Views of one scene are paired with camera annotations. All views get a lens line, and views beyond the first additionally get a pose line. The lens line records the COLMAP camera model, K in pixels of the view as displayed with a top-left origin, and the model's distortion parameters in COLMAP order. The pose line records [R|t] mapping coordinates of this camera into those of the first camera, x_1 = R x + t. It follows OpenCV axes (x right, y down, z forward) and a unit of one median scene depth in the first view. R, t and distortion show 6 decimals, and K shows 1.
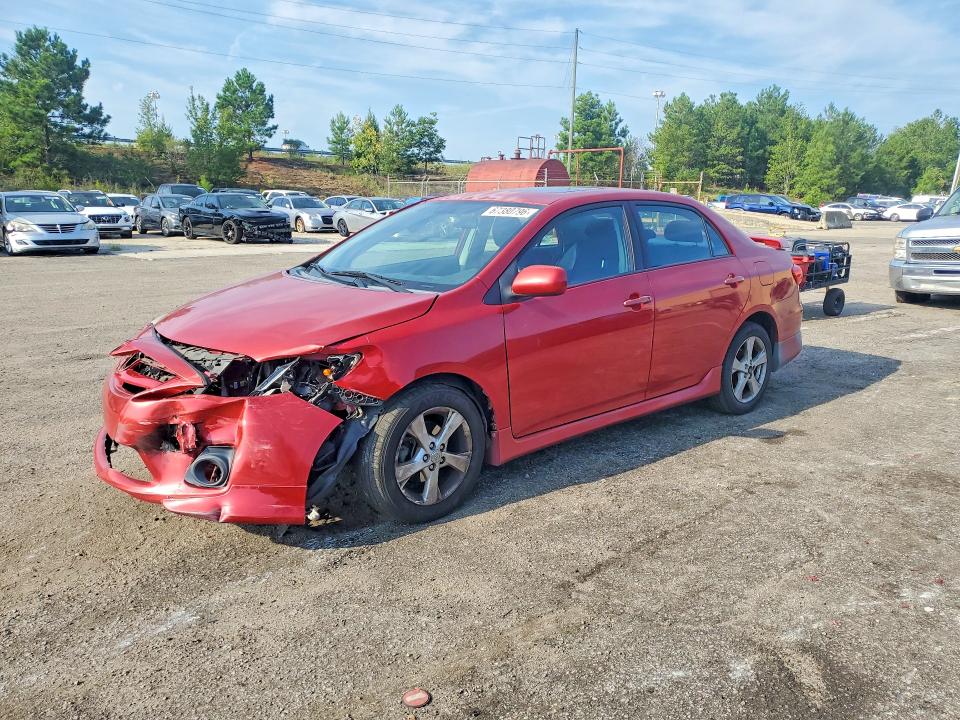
lens RADIAL K [[706.6, 0, 480.0], [0, 706.6, 360.0], [0, 0, 1]] dist [0.010796, -0.002077]
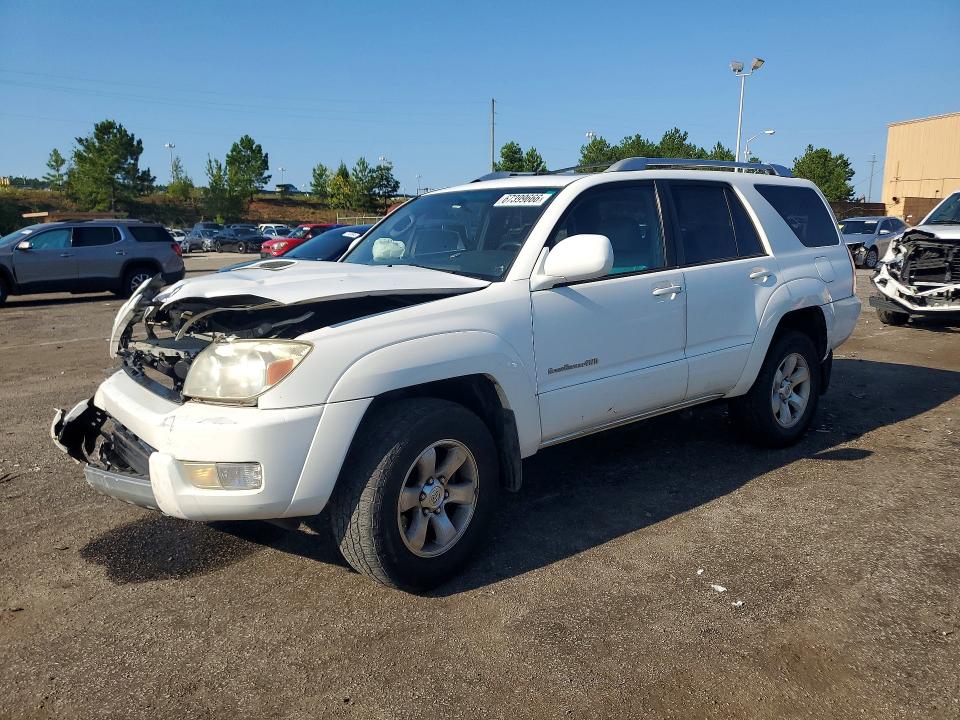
lens RADIAL K [[730.6, 0, 480.0], [0, 730.6, 360.0], [0, 0, 1]] dist [-0.001122, -0.003458]
pose [[0.999676, -0.022485, -0.011909, 0.117788], [0.021992, 0.998956, -0.040046, 0.081865], [0.012797, 0.039771, 0.999127, -0.362977]]
